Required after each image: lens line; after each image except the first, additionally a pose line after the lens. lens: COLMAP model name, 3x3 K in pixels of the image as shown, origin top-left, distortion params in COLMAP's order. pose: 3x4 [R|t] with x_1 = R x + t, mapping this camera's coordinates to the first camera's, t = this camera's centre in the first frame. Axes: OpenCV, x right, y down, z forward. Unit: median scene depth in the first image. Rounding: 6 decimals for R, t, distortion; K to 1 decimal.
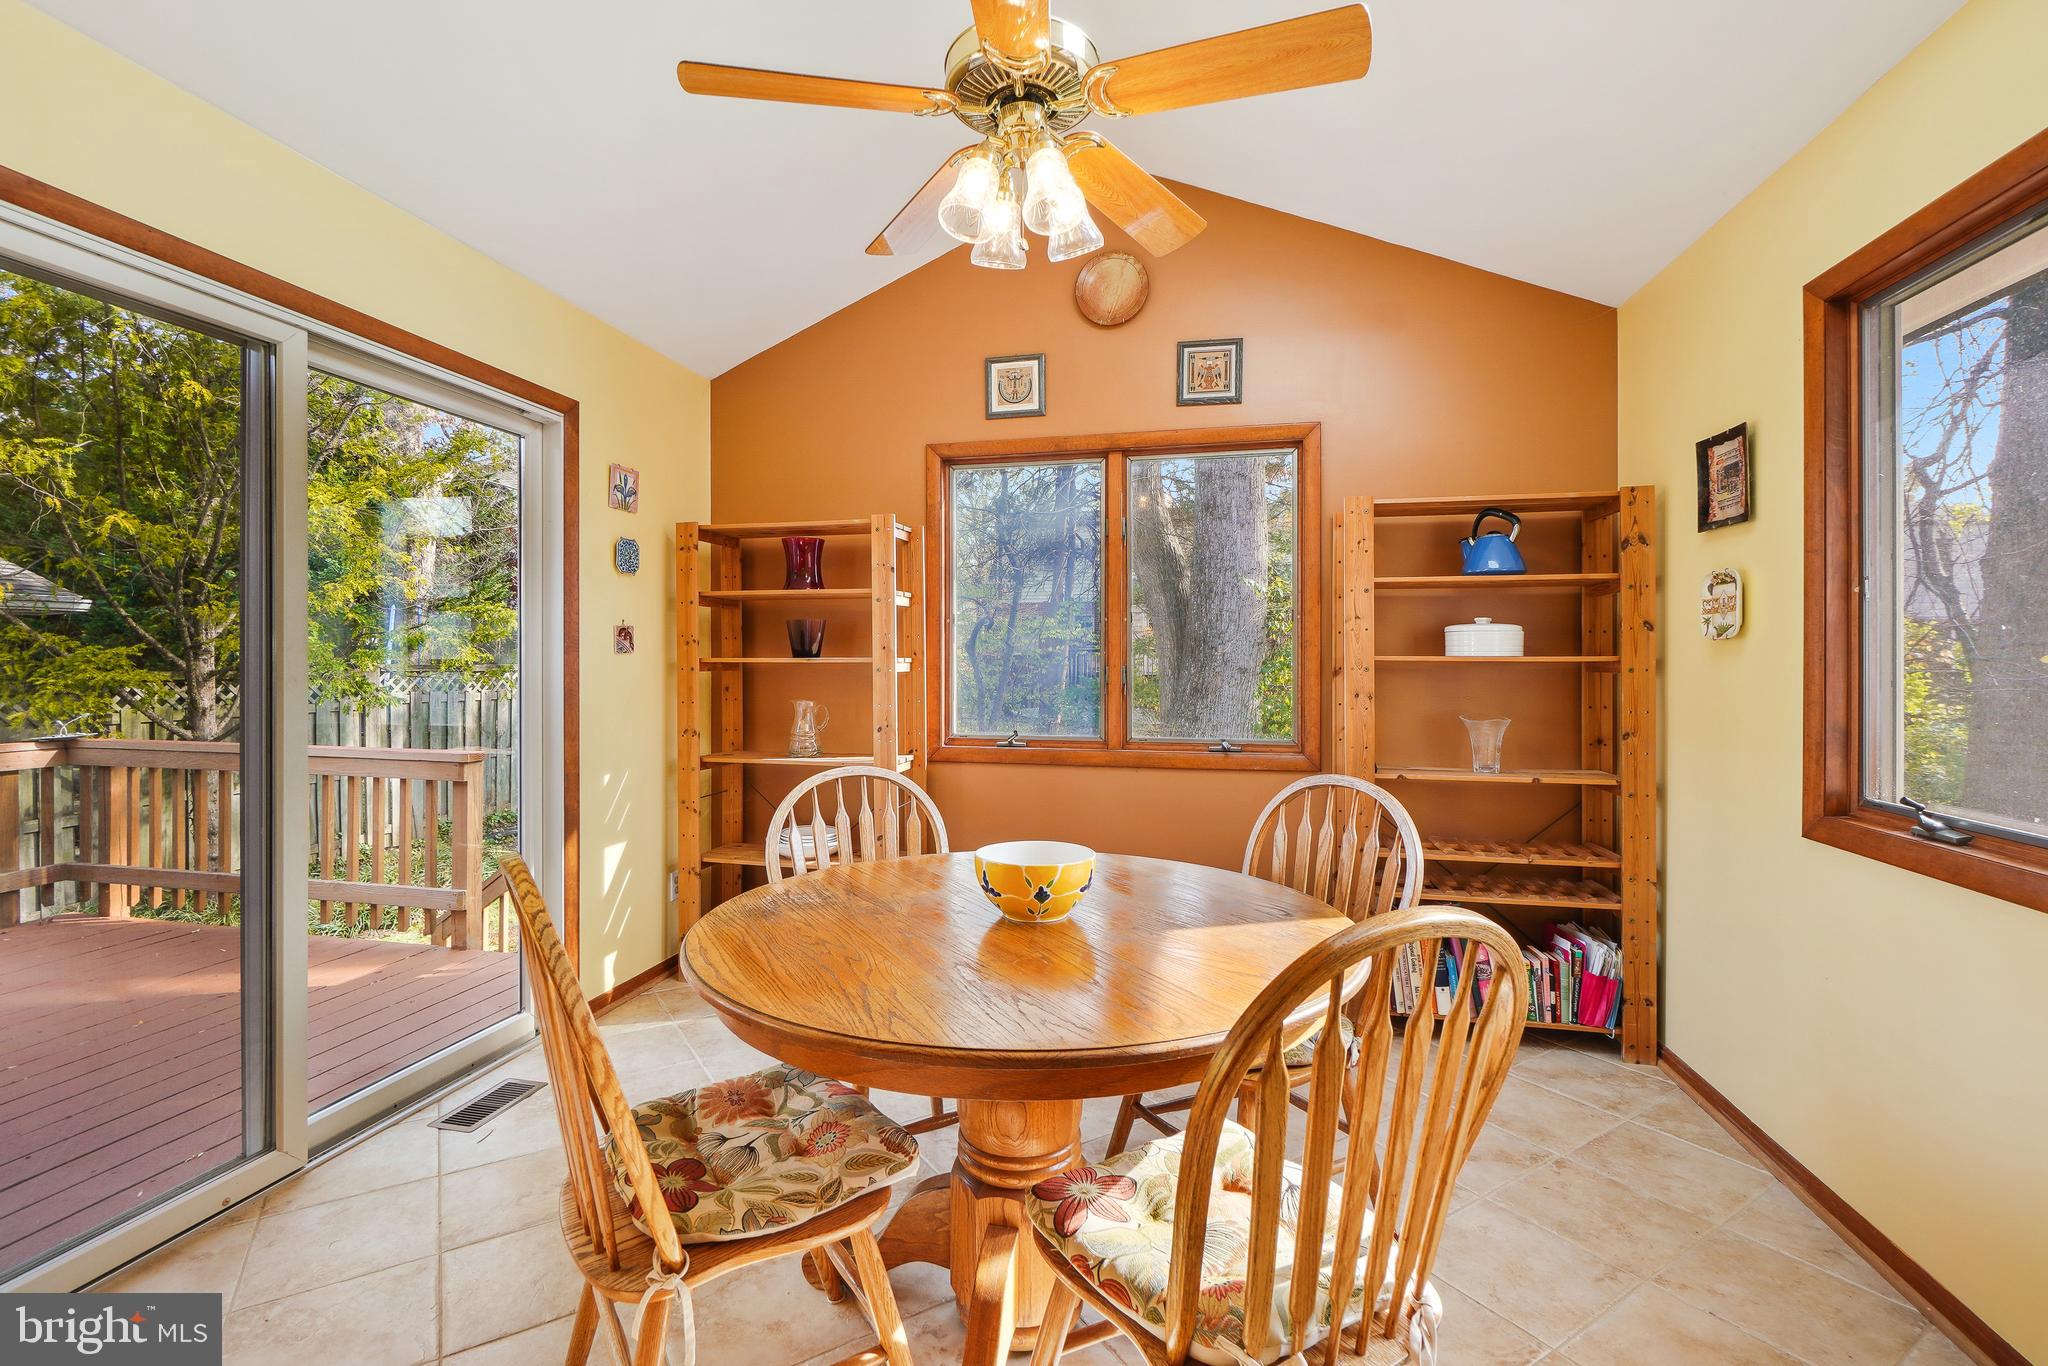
lens RADIAL K [[915.2, 0, 1008.2], [0, 915.2, 661.2], [0, 0, 1]] dist [-0.002861, 0.000665]
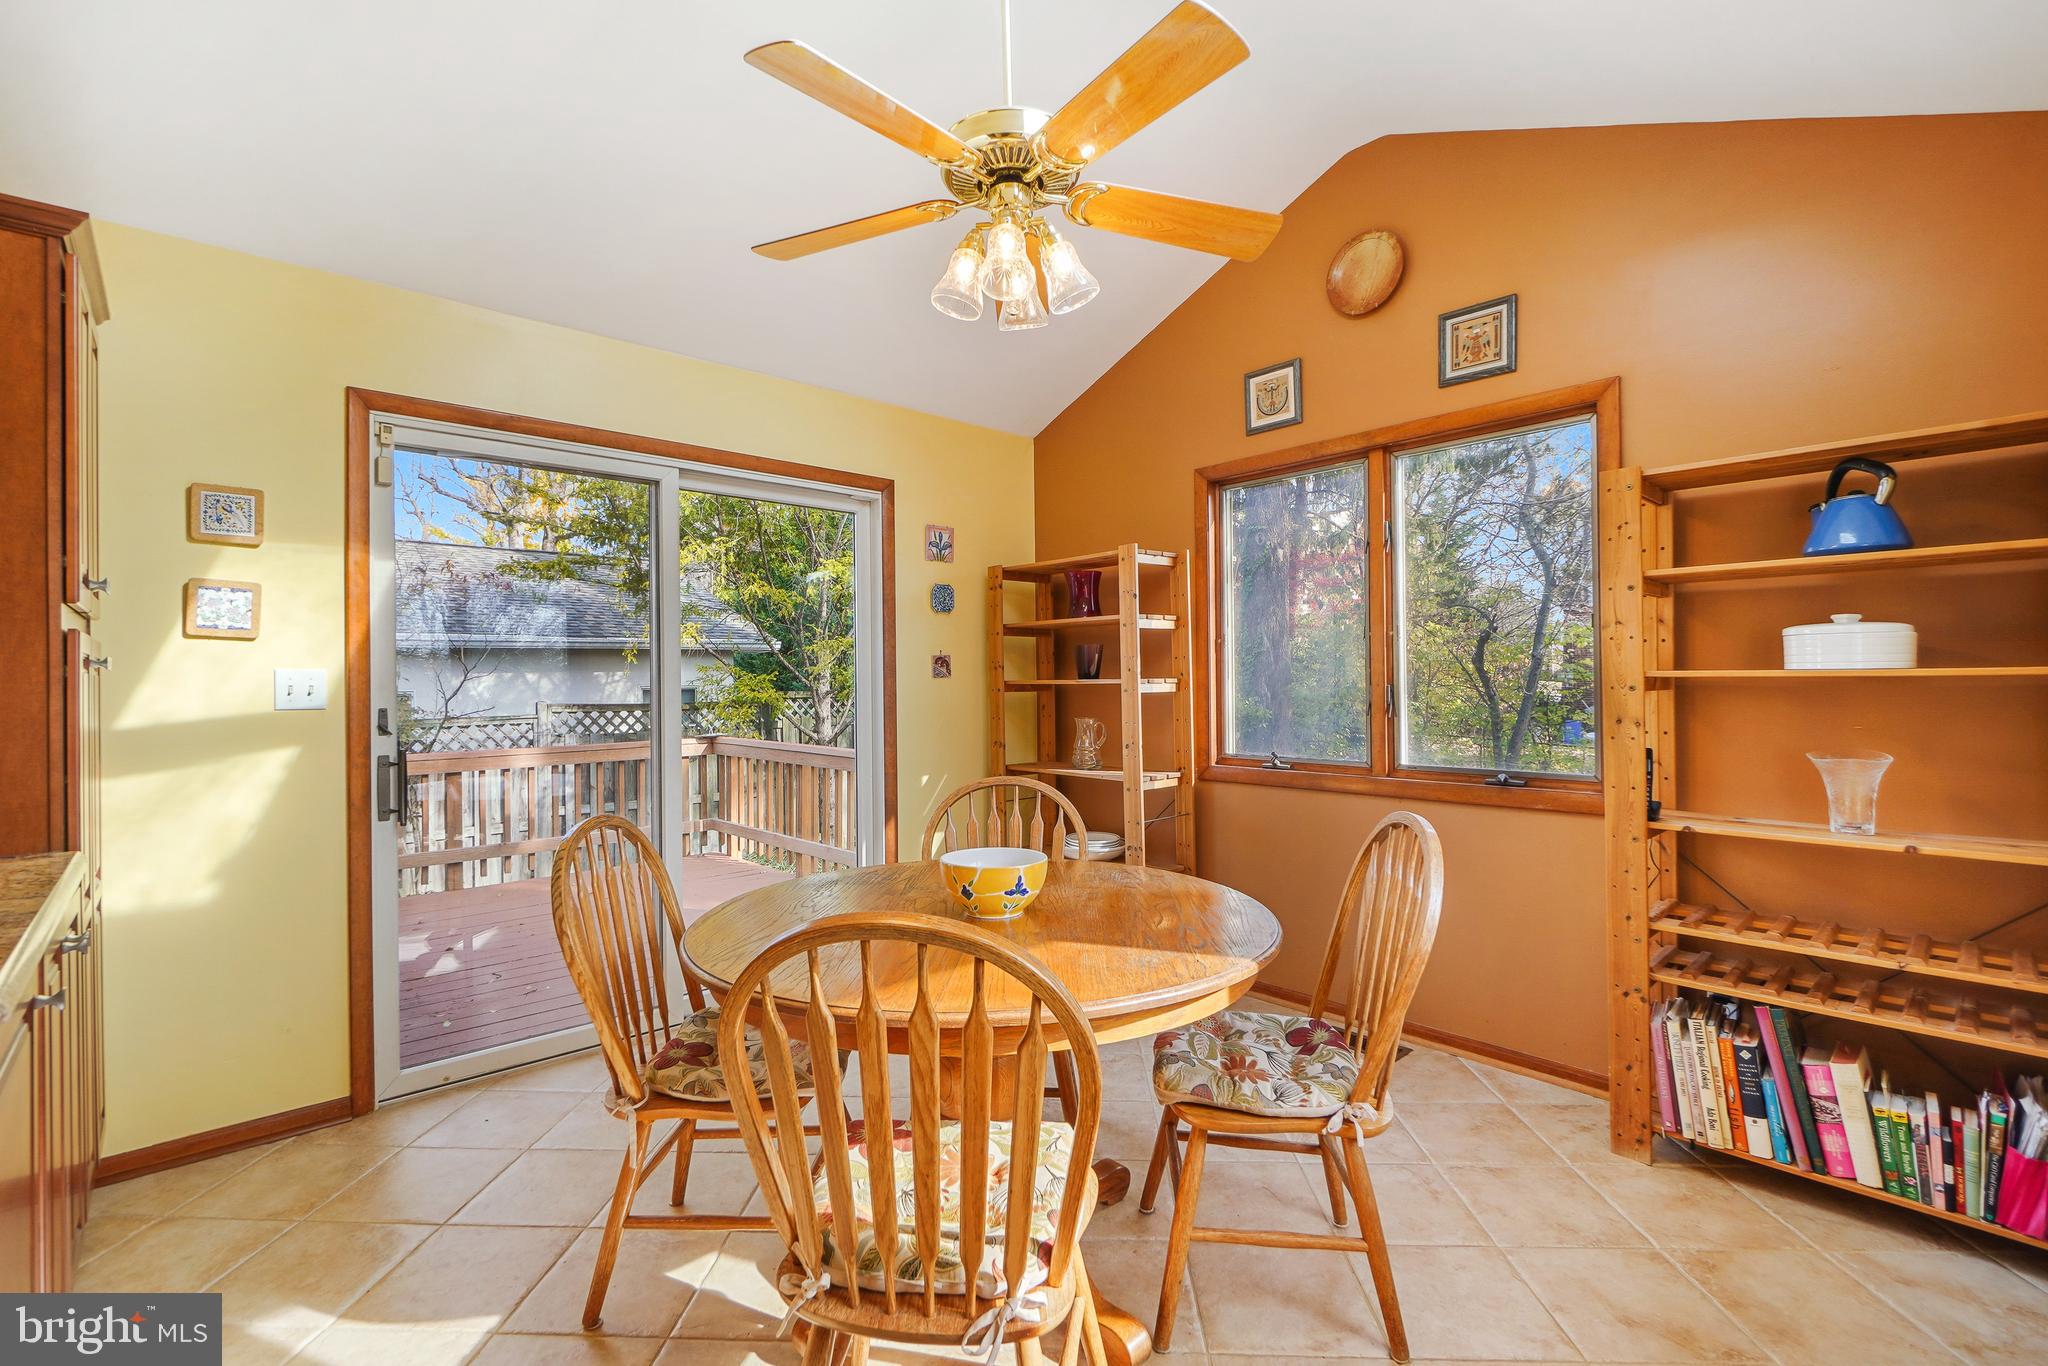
lens RADIAL K [[915.2, 0, 1017.2], [0, 915.2, 676.6], [0, 0, 1]] dist [-0.002861, 0.000665]
pose [[0.822883, -0.012755, -0.568068, 0.357530], [0.012407, 0.999913, -0.004478, -0.003498], [0.568076, -0.003363, 0.822969, 0.048890]]
